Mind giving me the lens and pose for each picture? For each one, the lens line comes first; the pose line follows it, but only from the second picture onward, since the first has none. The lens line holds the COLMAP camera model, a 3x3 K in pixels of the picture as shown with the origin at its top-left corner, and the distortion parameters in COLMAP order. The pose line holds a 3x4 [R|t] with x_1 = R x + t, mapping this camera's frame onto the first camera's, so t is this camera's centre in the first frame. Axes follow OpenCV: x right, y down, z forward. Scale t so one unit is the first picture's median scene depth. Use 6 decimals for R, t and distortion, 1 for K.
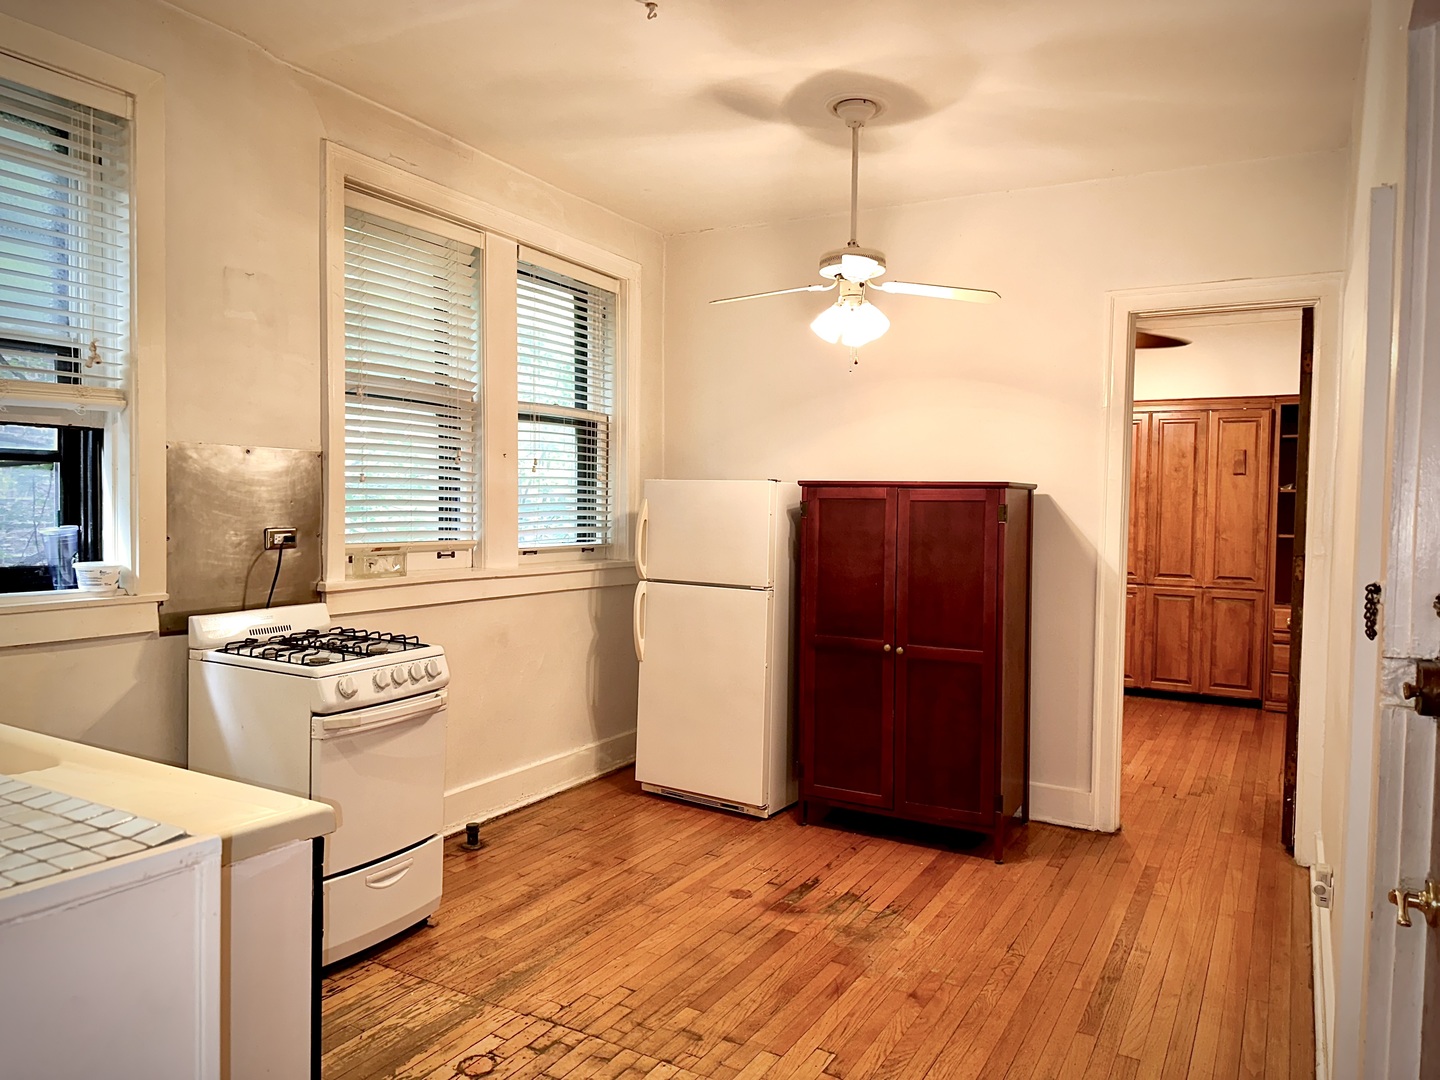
lens RADIAL K [[1028.5, 0, 724.1], [0, 1028.5, 520.6], [0, 0, 1]] dist [0.055397, -0.081948]
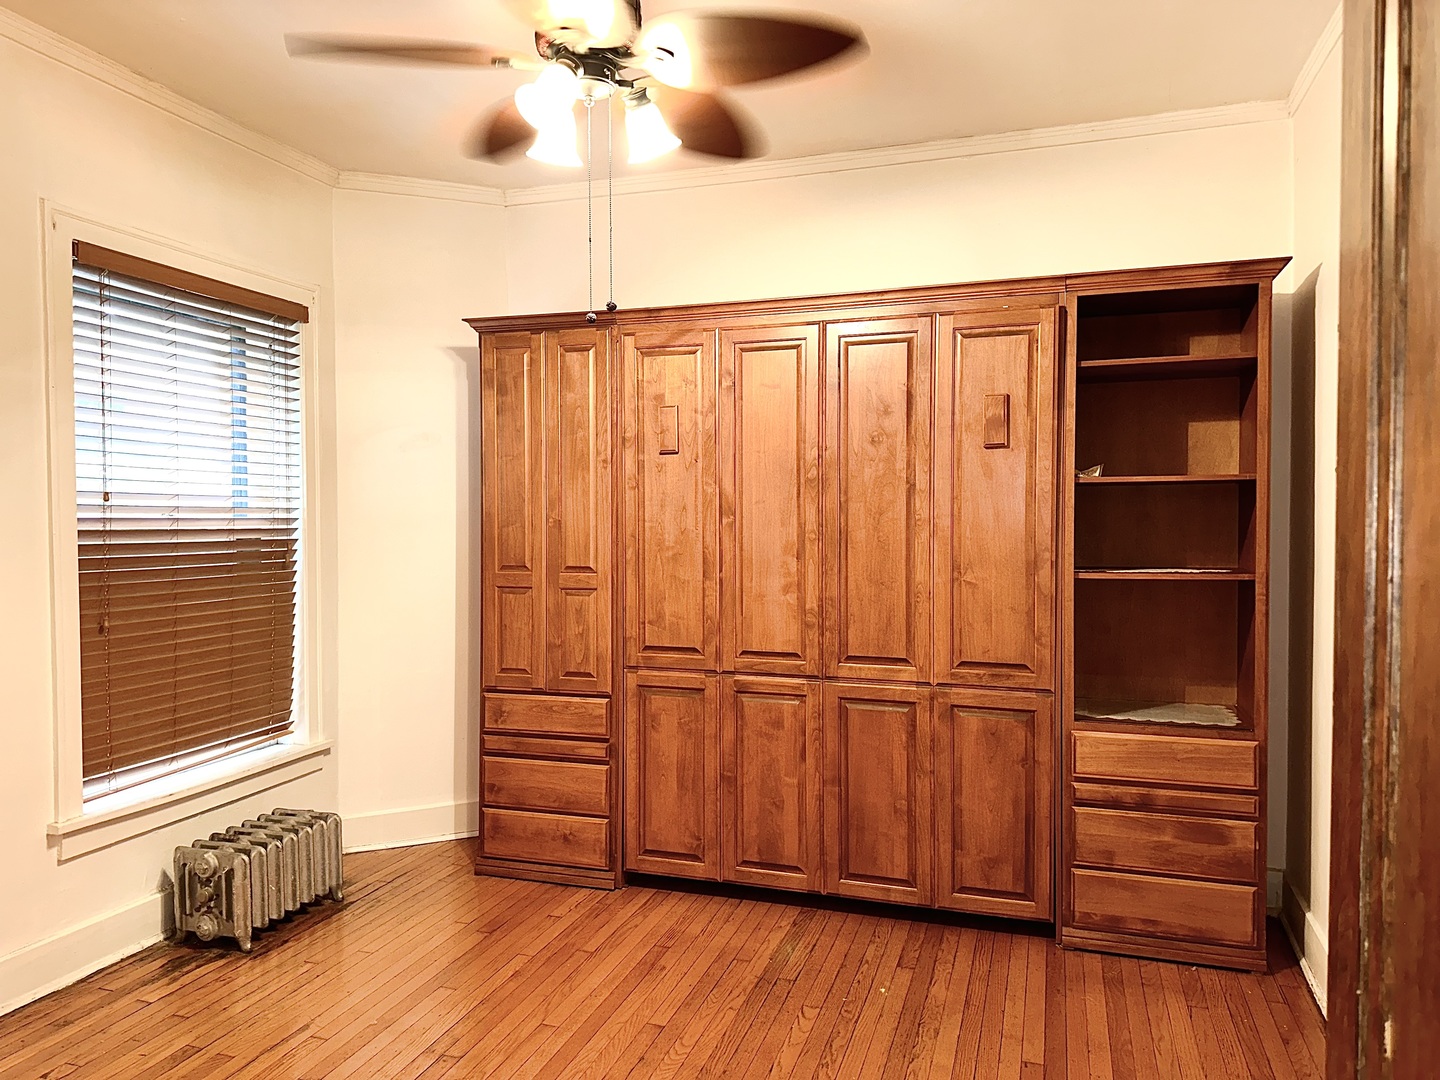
lens RADIAL K [[1028.5, 0, 683.1], [0, 1028.5, 509.6], [0, 0, 1]] dist [0.055397, -0.081948]
pose [[0.984620, -0.027368, 0.172552, 0.269363], [0.027666, 0.999617, 0.000679, -0.019980], [-0.172504, 0.004106, 0.985000, 0.551680]]
